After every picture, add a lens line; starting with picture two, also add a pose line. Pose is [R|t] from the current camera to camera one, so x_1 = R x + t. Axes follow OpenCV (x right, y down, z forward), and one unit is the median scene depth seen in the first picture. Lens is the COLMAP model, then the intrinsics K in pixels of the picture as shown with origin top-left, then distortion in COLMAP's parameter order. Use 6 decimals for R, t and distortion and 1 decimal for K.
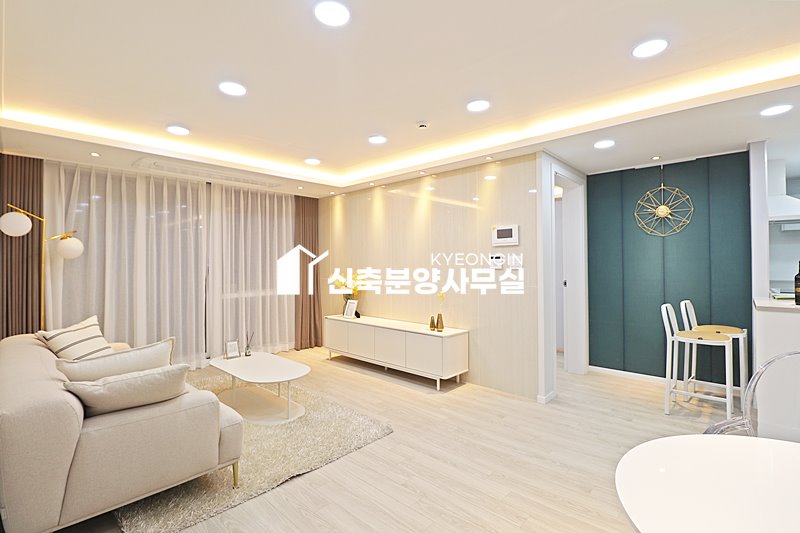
lens RADIAL K [[371.3, 0, 399.1], [0, 371.3, 257.8], [0, 0, 1]] dist [-0.001338, -0.012441]
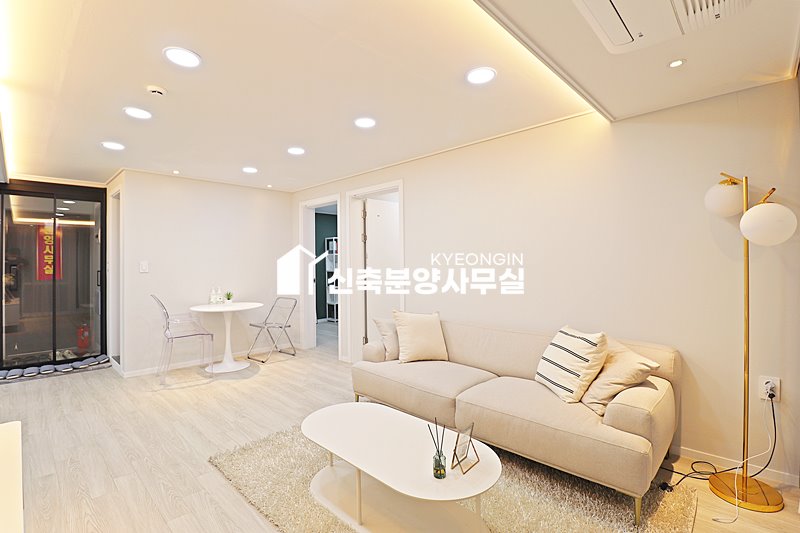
lens RADIAL K [[367.8, 0, 399.6], [0, 367.8, 258.8], [0, 0, 1]] dist [0.002635, -0.017038]
pose [[-0.999703, 0.019829, 0.014137, -0.360523], [0.019424, 0.999412, -0.028257, 0.024981], [-0.014689, -0.027974, -0.999501, 1.400082]]
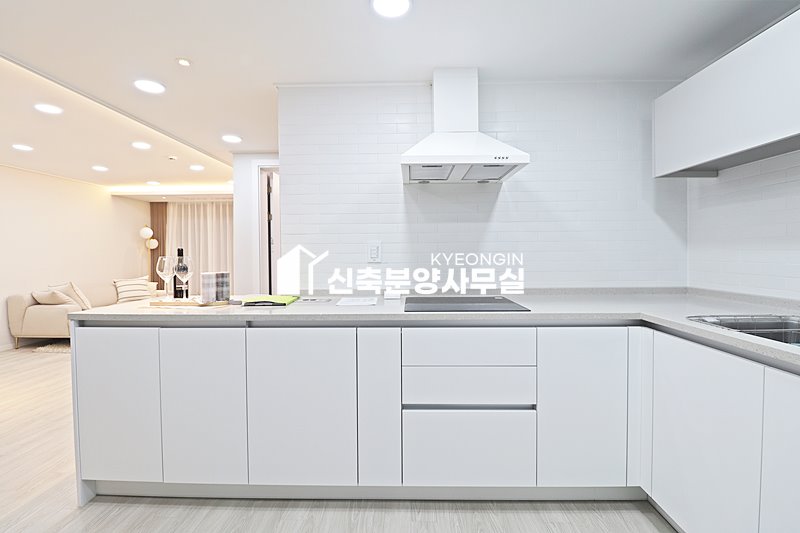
lens RADIAL K [[371.3, 0, 399.1], [0, 371.3, 257.8], [0, 0, 1]] dist [-0.001338, -0.012441]
pose [[0.662665, 0.013986, -0.748785, 1.431504], [0.012172, 0.999492, 0.029441, 0.007910], [0.748817, -0.028624, 0.662159, 0.551994]]
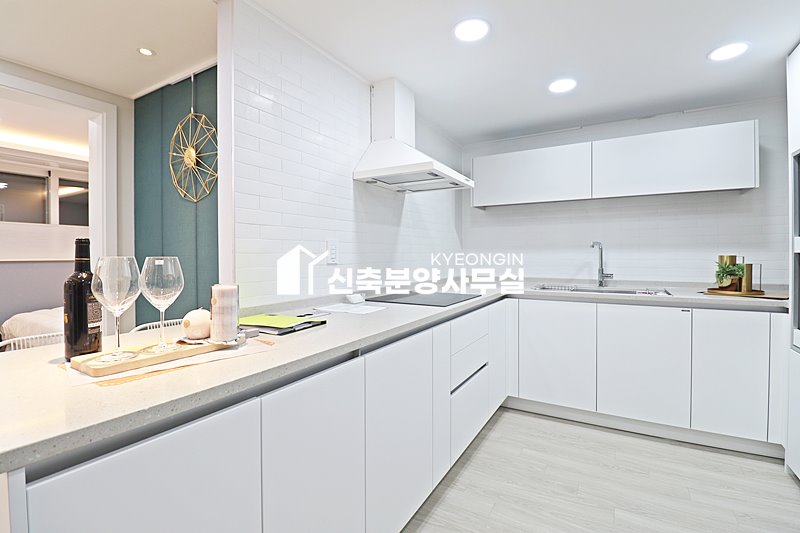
lens RADIAL K [[367.8, 0, 399.6], [0, 367.8, 258.8], [0, 0, 1]] dist [0.002635, -0.017038]
pose [[0.977351, 0.001872, 0.211618, 0.905896], [-0.007091, 0.999689, 0.023908, 0.012939], [-0.211507, -0.024867, 0.977060, 0.386446]]
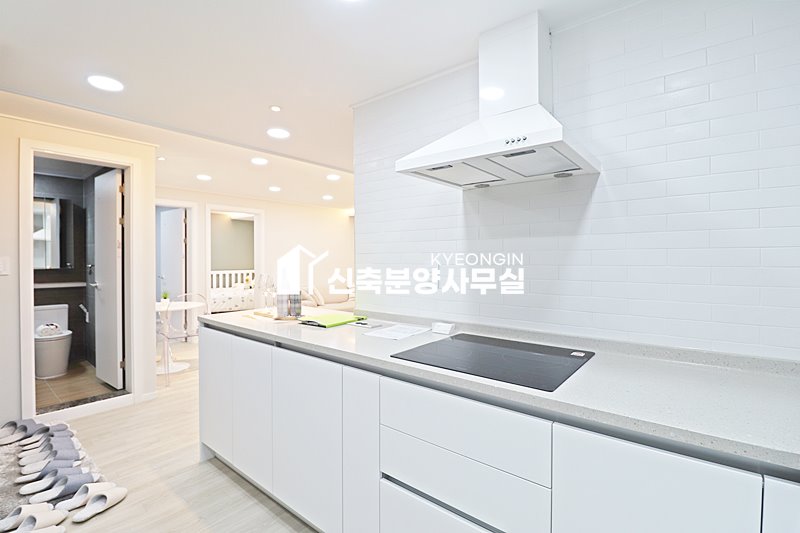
lens RADIAL K [[367.8, 0, 399.6], [0, 367.8, 258.8], [0, 0, 1]] dist [0.002635, -0.017038]
pose [[0.059391, 0.009578, -0.998189, 1.457900], [0.016602, 0.999806, 0.010581, -0.013245], [0.998097, -0.017200, 0.059220, 0.865001]]
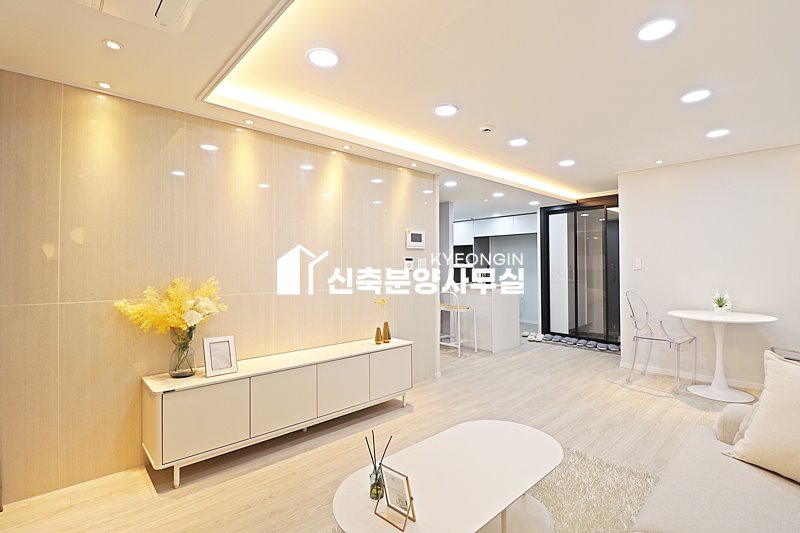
lens RADIAL K [[371.3, 0, 399.1], [0, 371.3, 257.8], [0, 0, 1]] dist [-0.001338, -0.012441]
pose [[0.075163, 0.031560, 0.996672, -0.780459], [-0.011028, 0.999464, -0.030817, 0.027309], [-0.997110, -0.008675, 0.075471, 0.931096]]
